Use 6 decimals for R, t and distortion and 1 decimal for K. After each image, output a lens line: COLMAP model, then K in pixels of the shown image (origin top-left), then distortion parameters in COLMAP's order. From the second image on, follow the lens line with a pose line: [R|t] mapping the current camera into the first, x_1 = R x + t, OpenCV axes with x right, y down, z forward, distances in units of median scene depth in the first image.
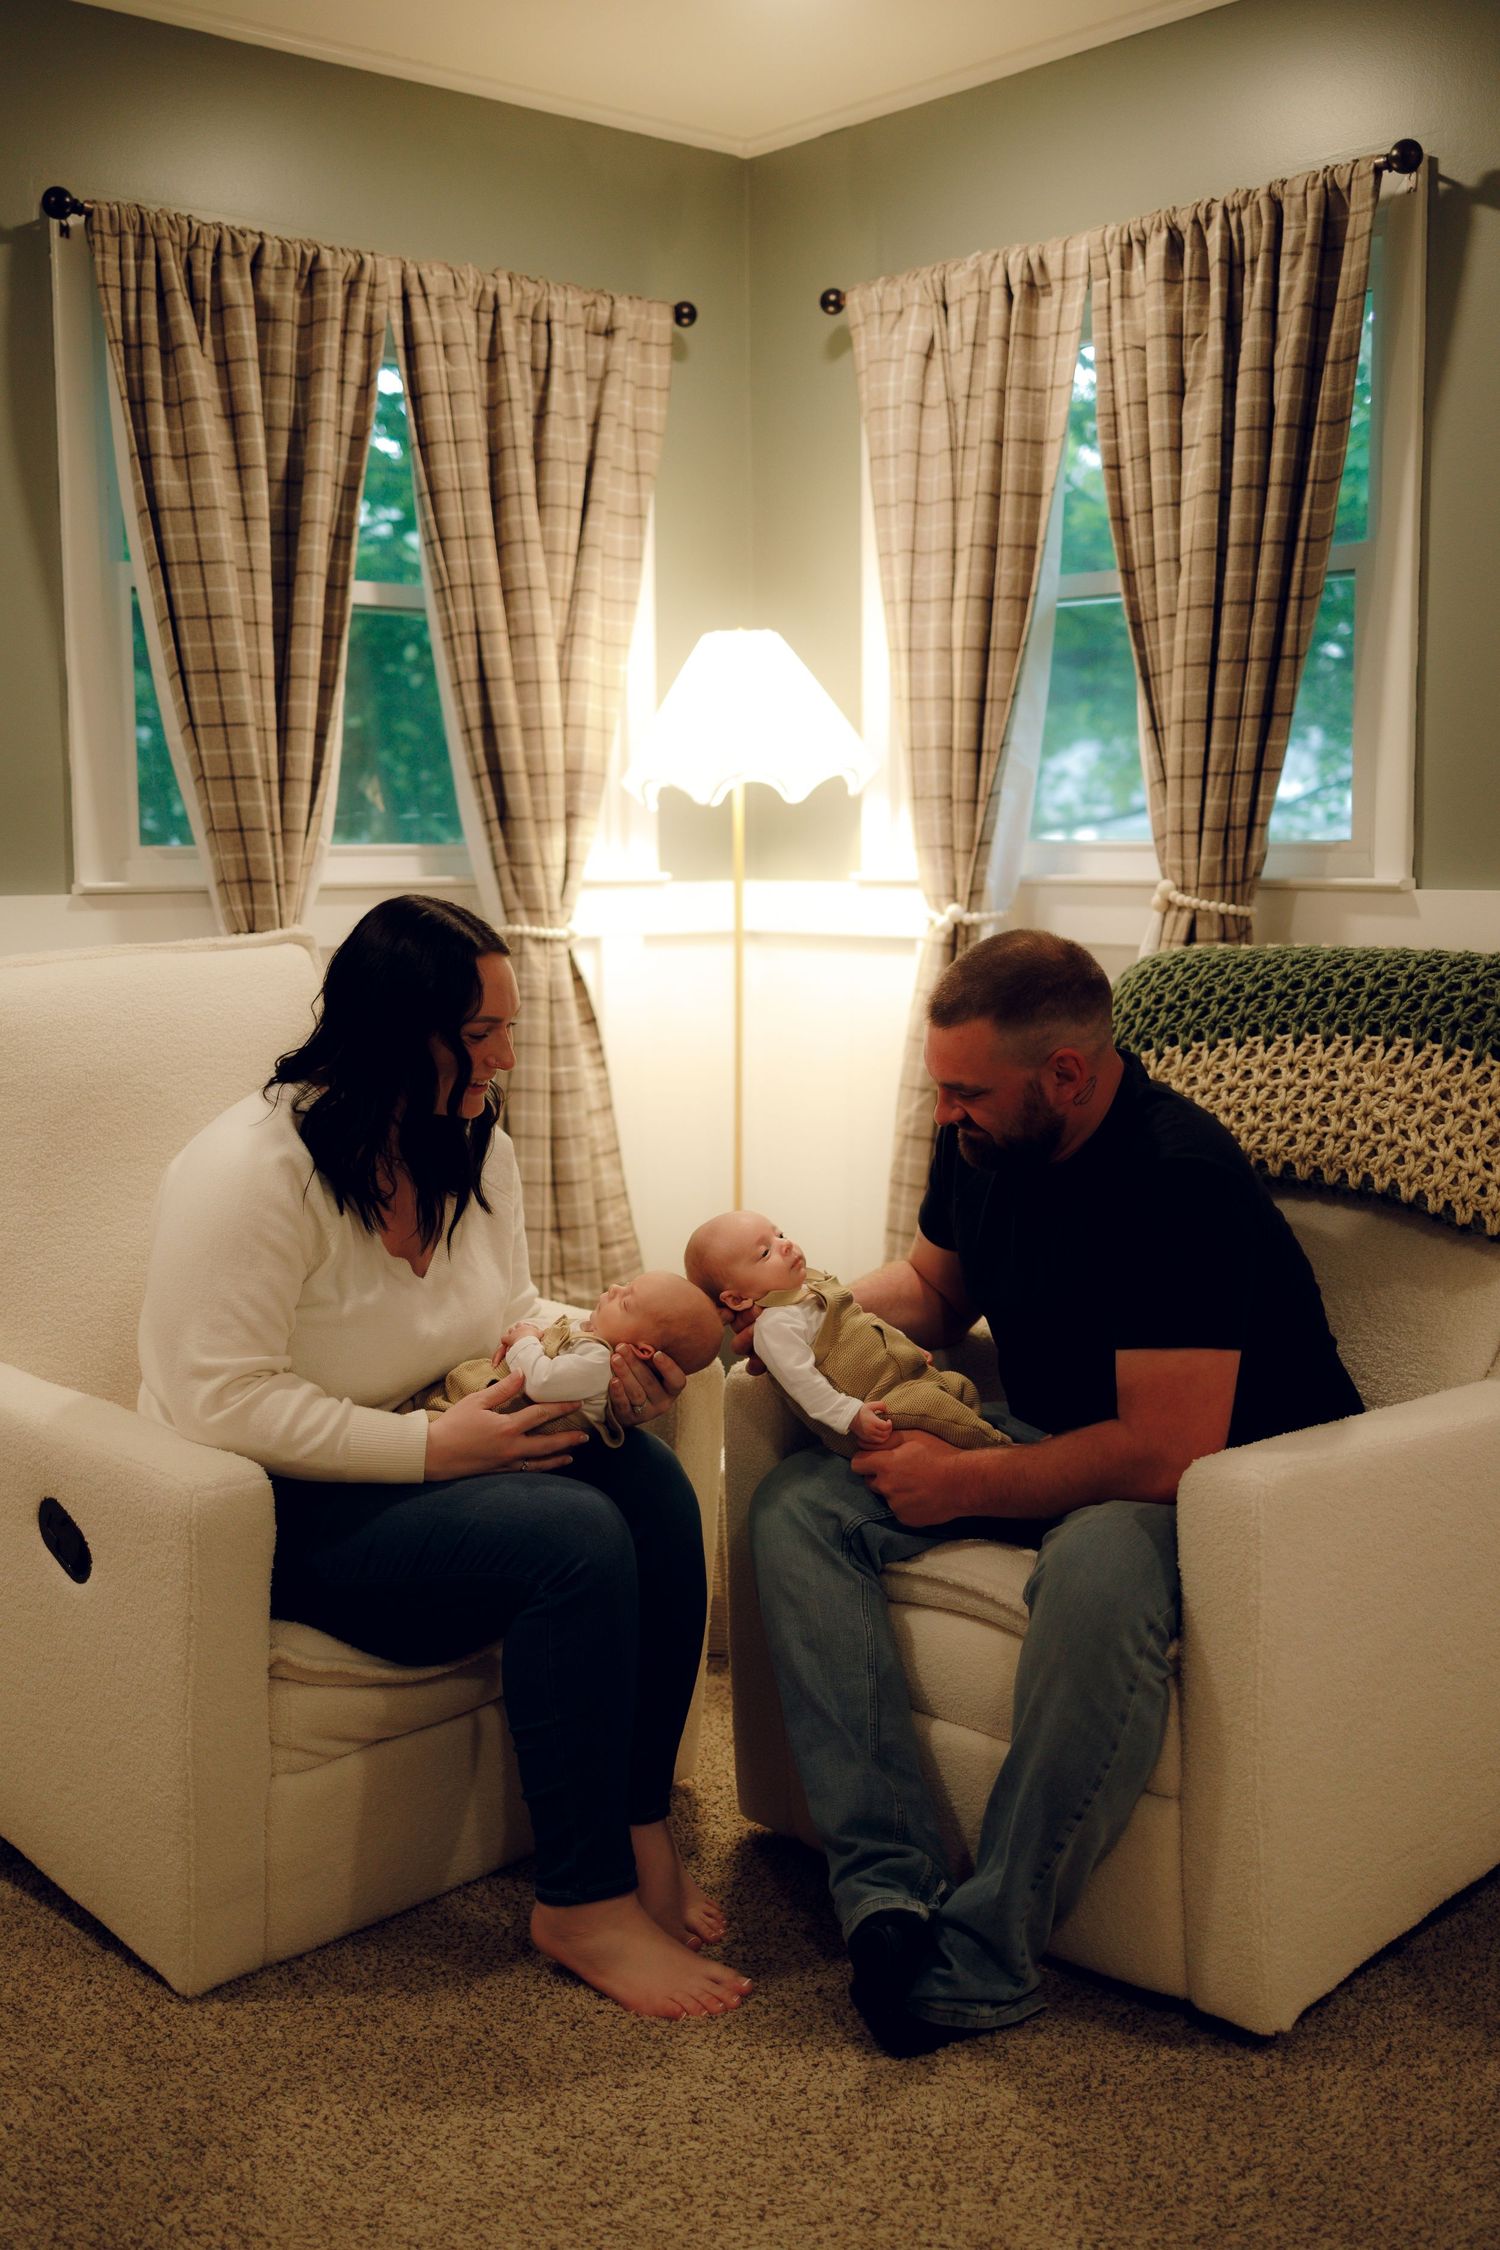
lens RADIAL K [[2349.9, 0, 739.5], [0, 2349.9, 1102.0], [0, 0, 1]] dist [0.007547, -0.022758]
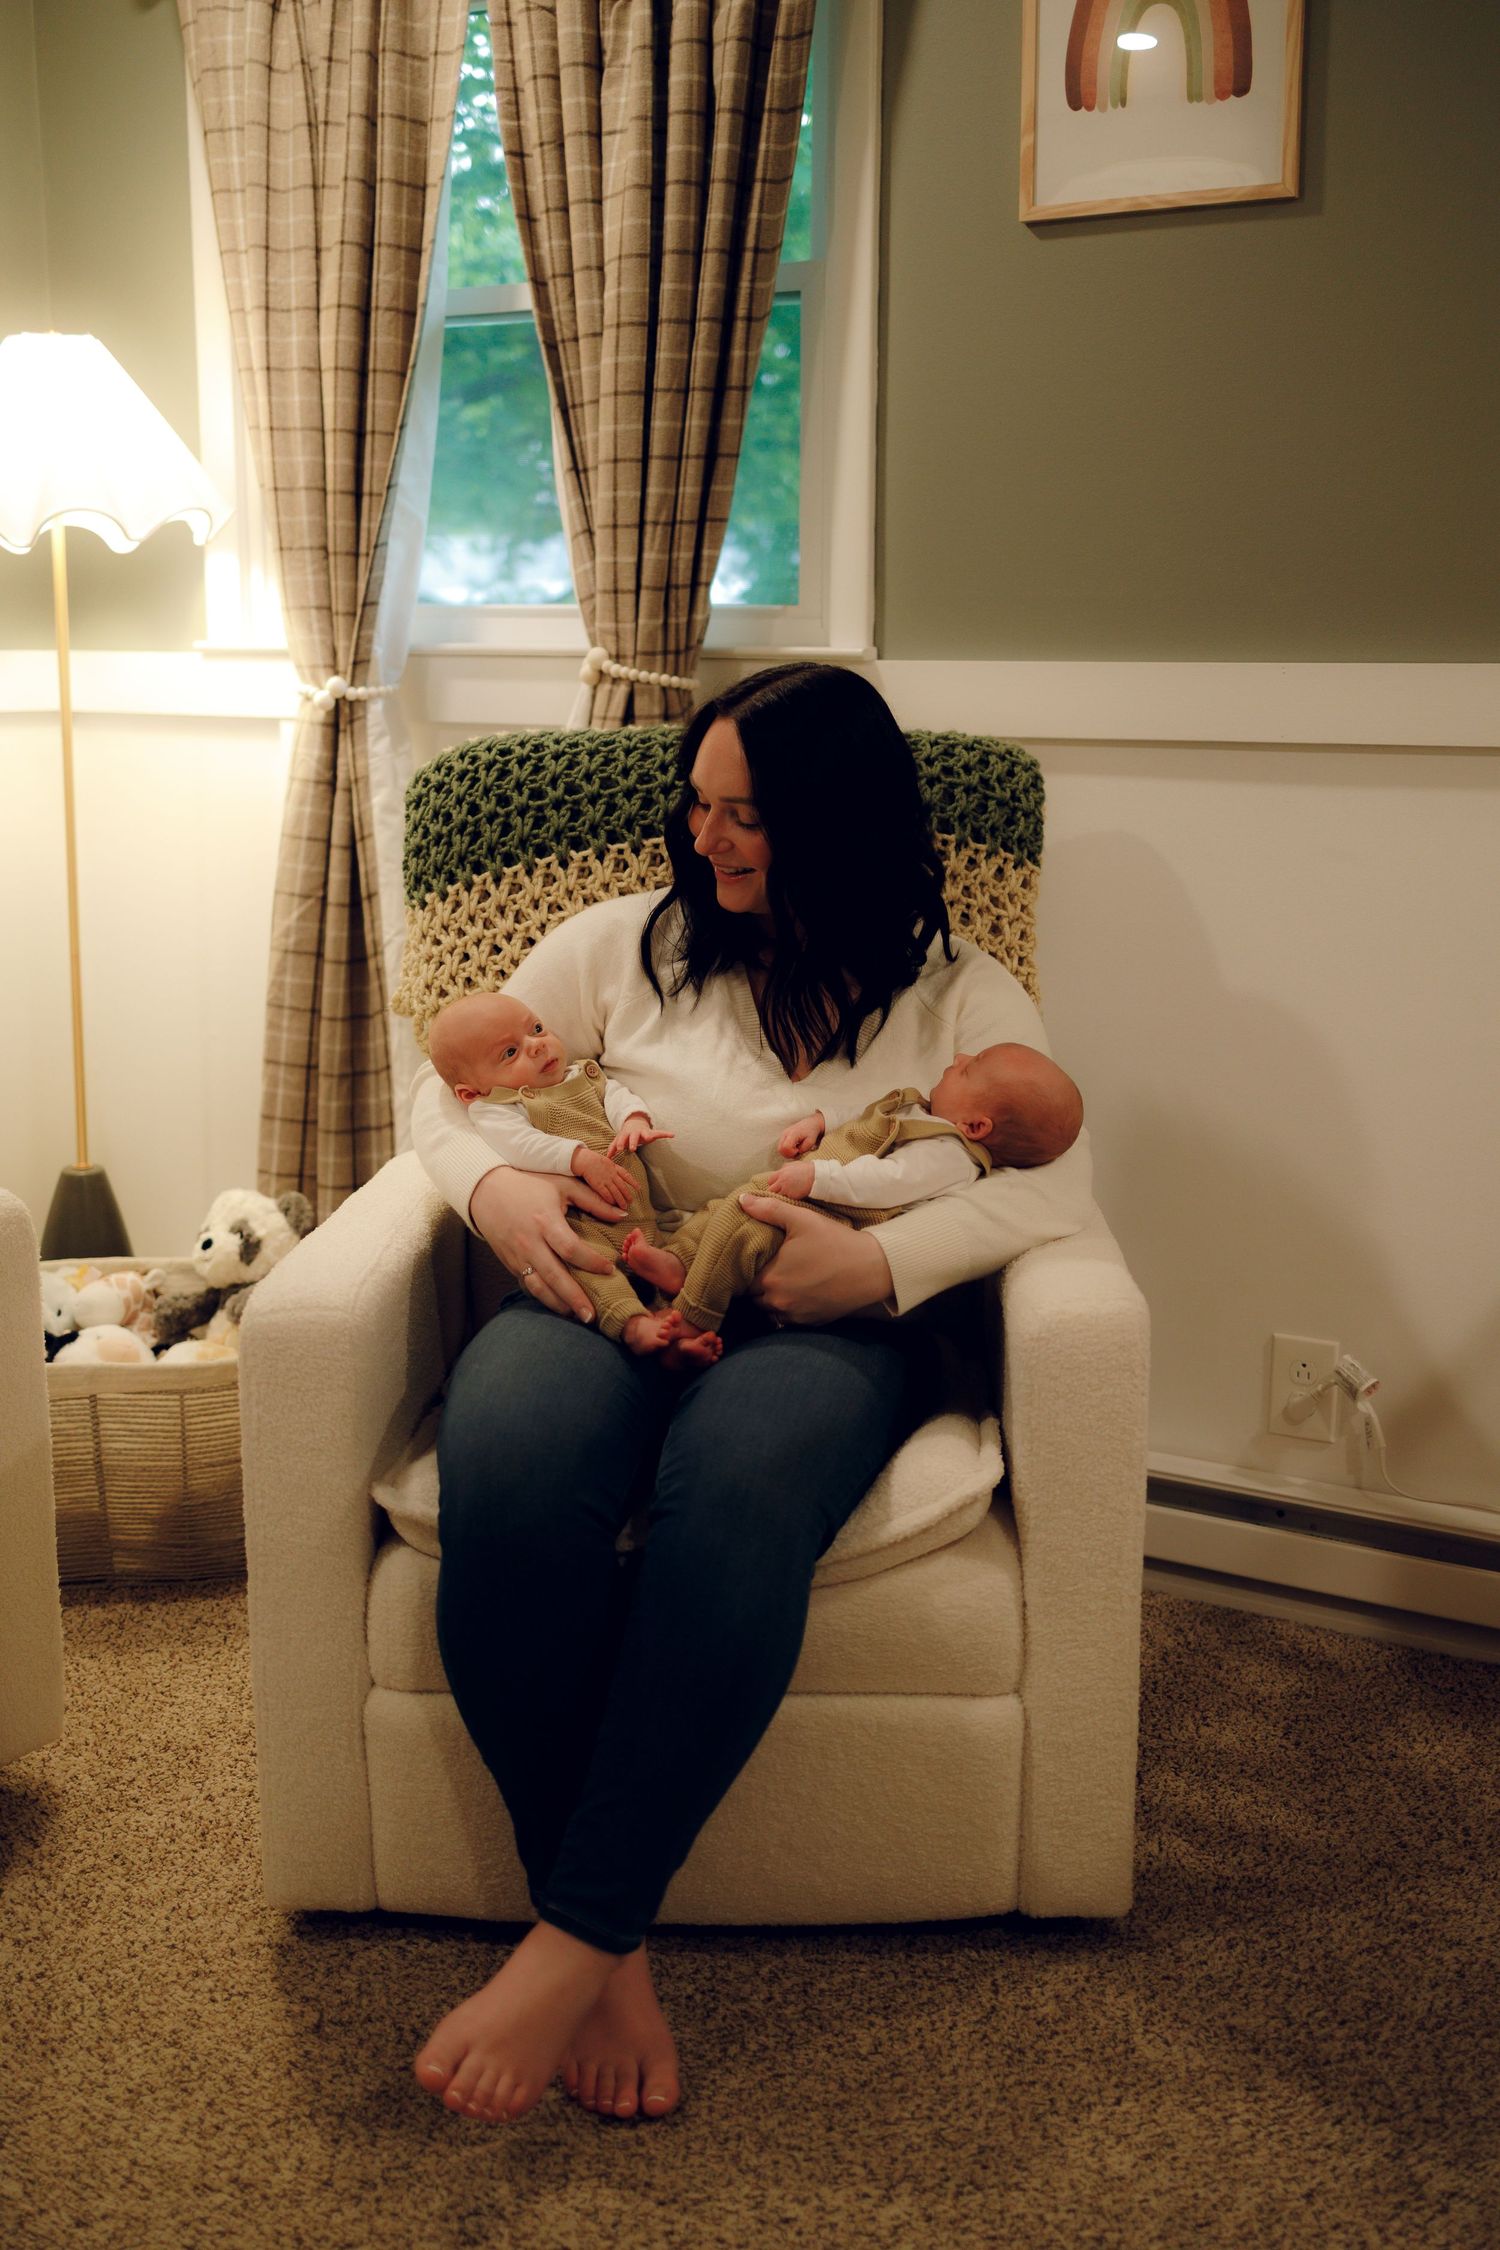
lens RADIAL K [[2269.9, 0, 753.6], [0, 2269.9, 1089.6], [0, 0, 1]] dist [0.005787, -0.000567]
pose [[0.943229, -0.048870, 0.328528, -0.047810], [0.022075, 0.996153, 0.084804, -0.001674], [-0.331409, -0.072737, 0.940679, 0.183209]]
